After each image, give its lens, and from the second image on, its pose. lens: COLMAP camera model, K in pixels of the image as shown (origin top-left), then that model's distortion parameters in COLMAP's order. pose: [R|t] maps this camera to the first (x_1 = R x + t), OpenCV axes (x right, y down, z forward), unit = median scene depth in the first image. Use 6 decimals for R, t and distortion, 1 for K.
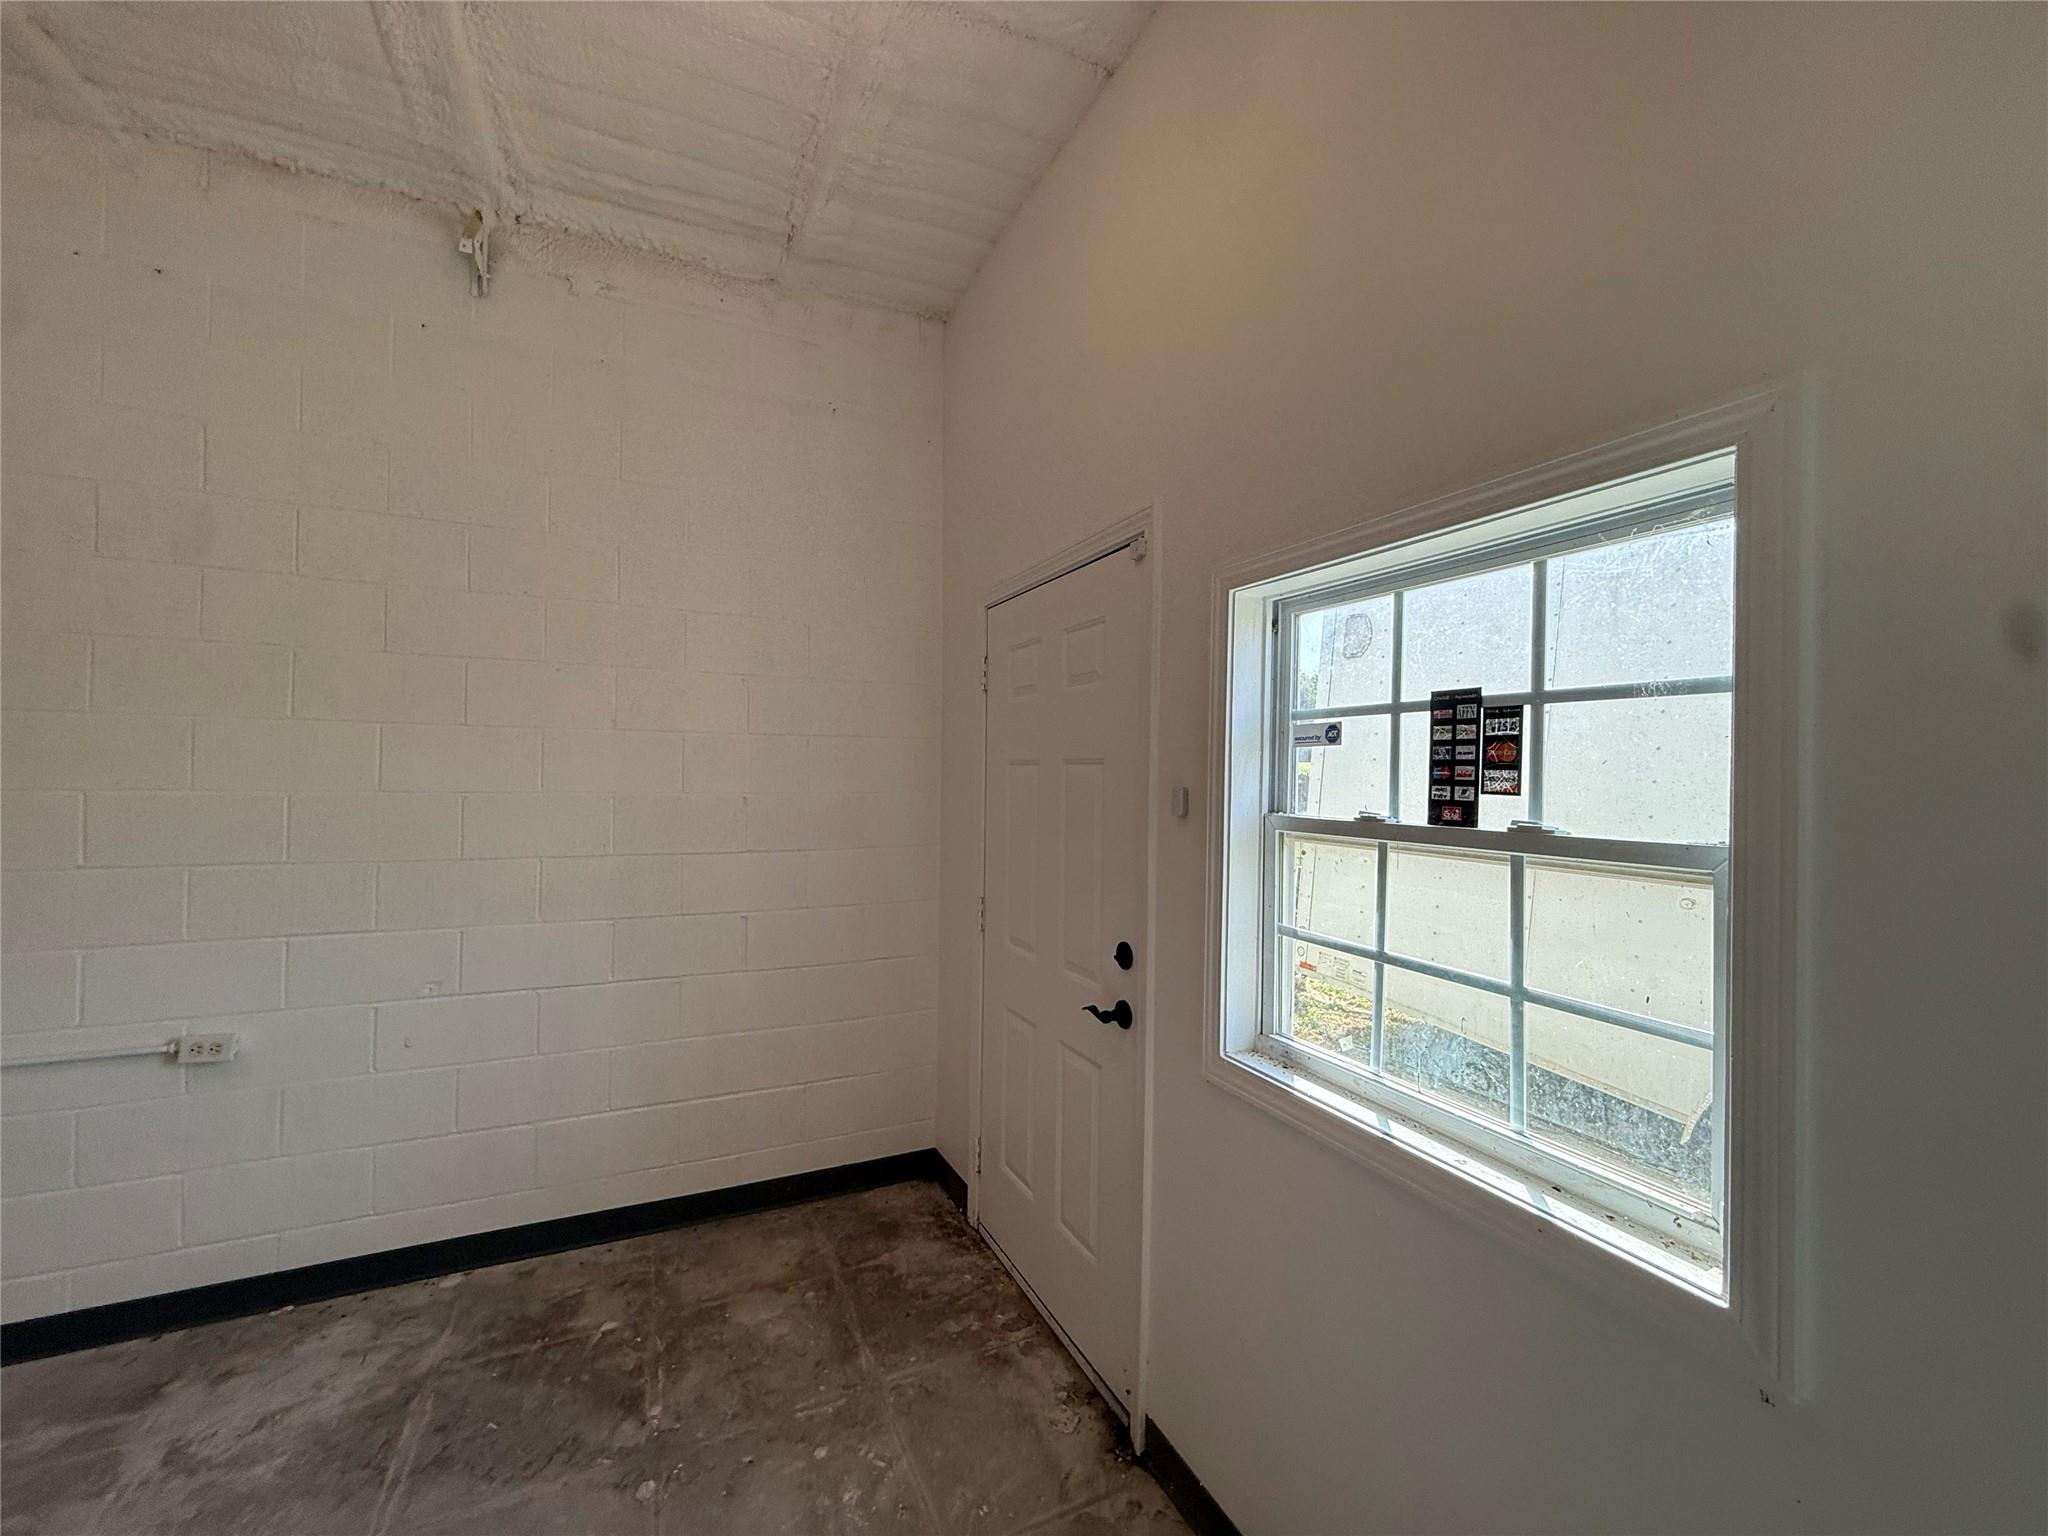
lens RADIAL K [[812.5, 0, 1023.2], [0, 812.5, 775.3], [0, 0, 1]] dist [0.002717, -0.000823]
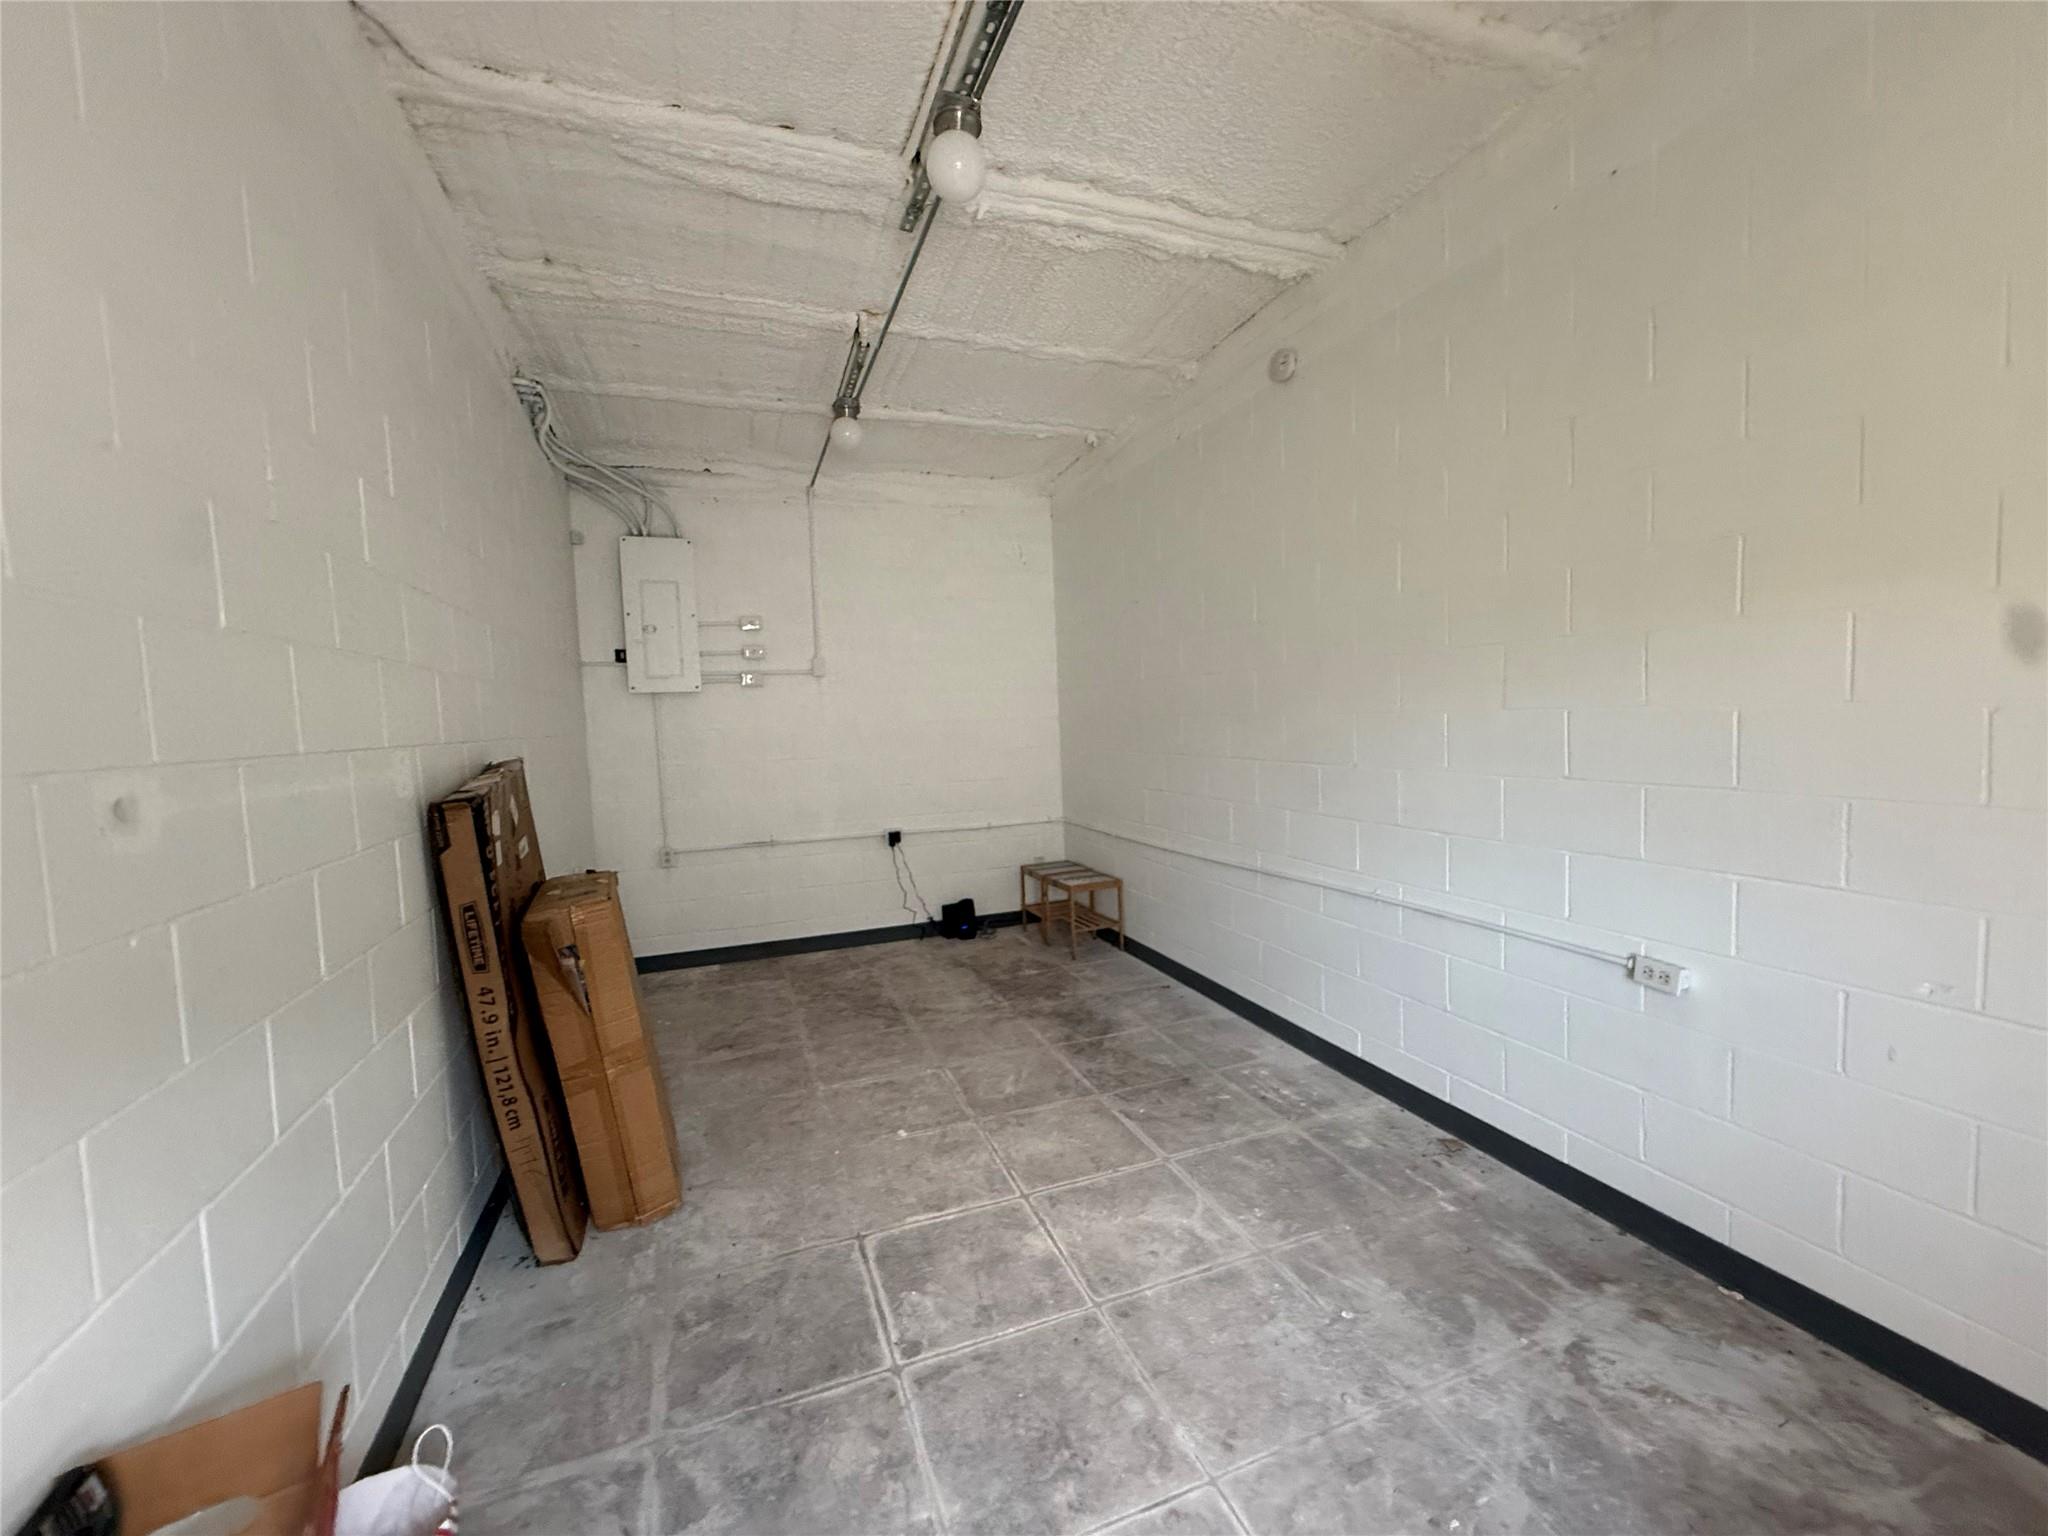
lens RADIAL K [[812.5, 0, 1020.2], [0, 812.5, 765.7], [0, 0, 1]] dist [0.002717, -0.000823]
pose [[-0.091768, 0.053136, -0.994362, 0.010347], [0.043606, 0.997832, 0.049297, 0.009808], [0.994825, -0.038837, -0.093886, 0.376831]]
